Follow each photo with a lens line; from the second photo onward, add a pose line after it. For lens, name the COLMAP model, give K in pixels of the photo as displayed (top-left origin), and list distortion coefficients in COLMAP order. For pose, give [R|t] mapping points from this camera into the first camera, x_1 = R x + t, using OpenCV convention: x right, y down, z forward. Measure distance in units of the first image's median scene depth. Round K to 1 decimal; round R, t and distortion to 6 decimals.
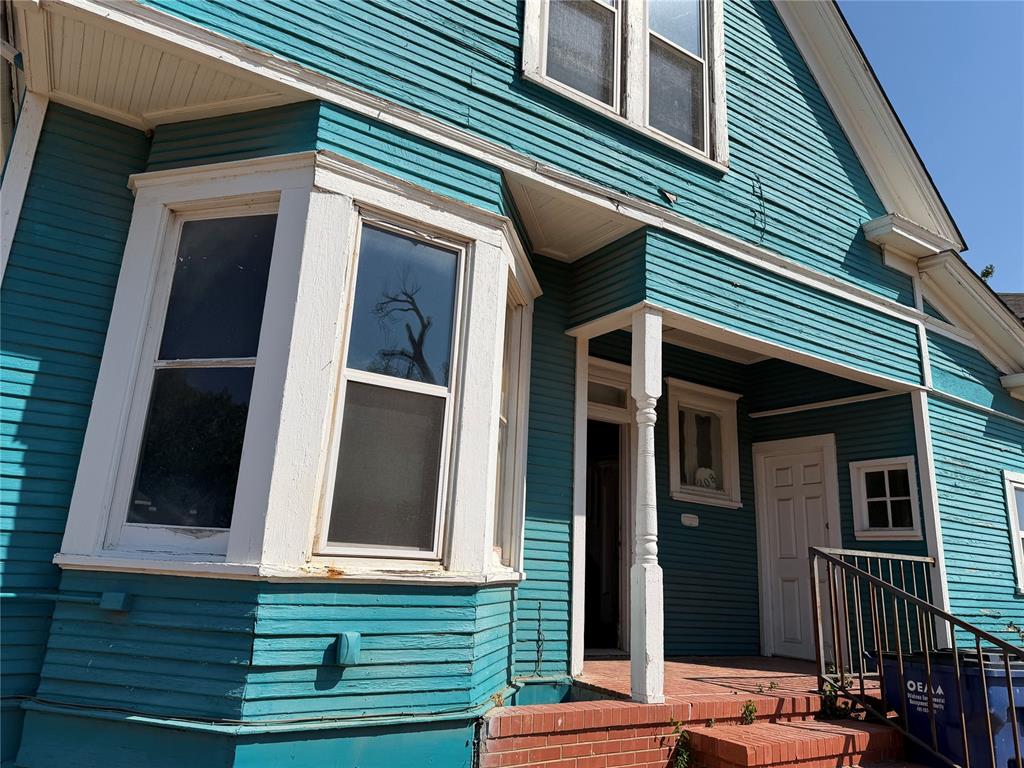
lens RADIAL K [[724.1, 0, 512.0], [0, 724.1, 384.0], [0, 0, 1]] dist [0.085675, -0.115587]
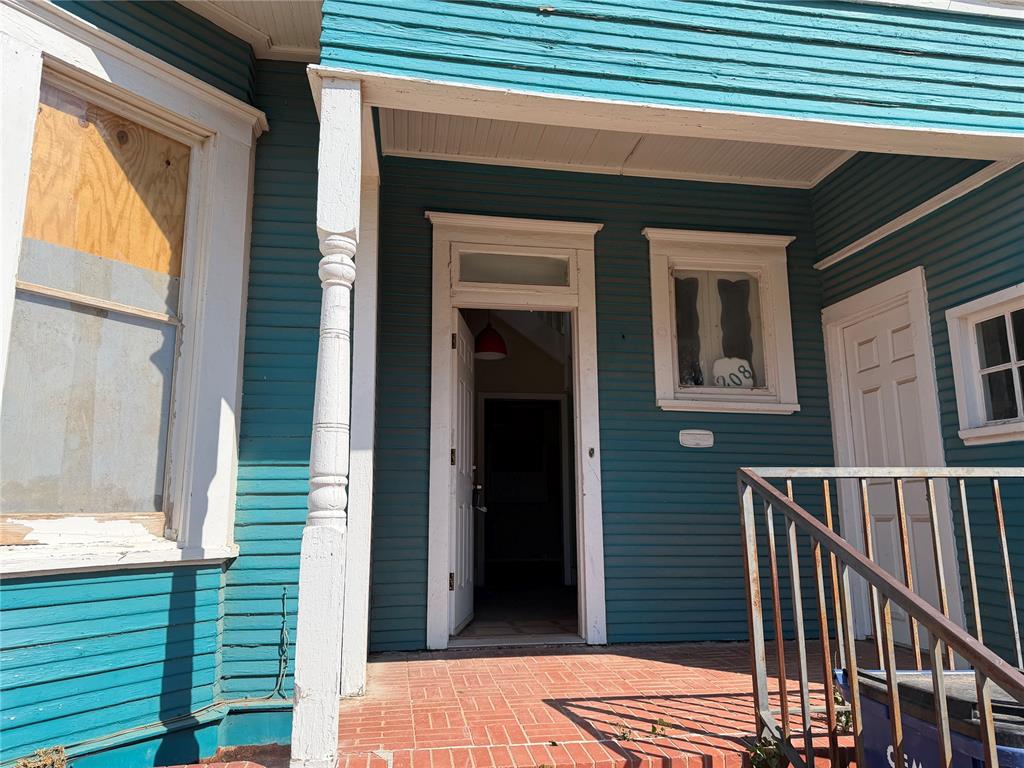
lens RADIAL K [[724.1, 0, 512.0], [0, 724.1, 384.0], [0, 0, 1]] dist [0.085675, -0.115587]
pose [[0.921794, -0.119660, -0.368750, 0.358896], [0.146657, 0.988119, 0.045962, 0.088777], [0.358869, -0.096447, 0.928392, 0.357365]]
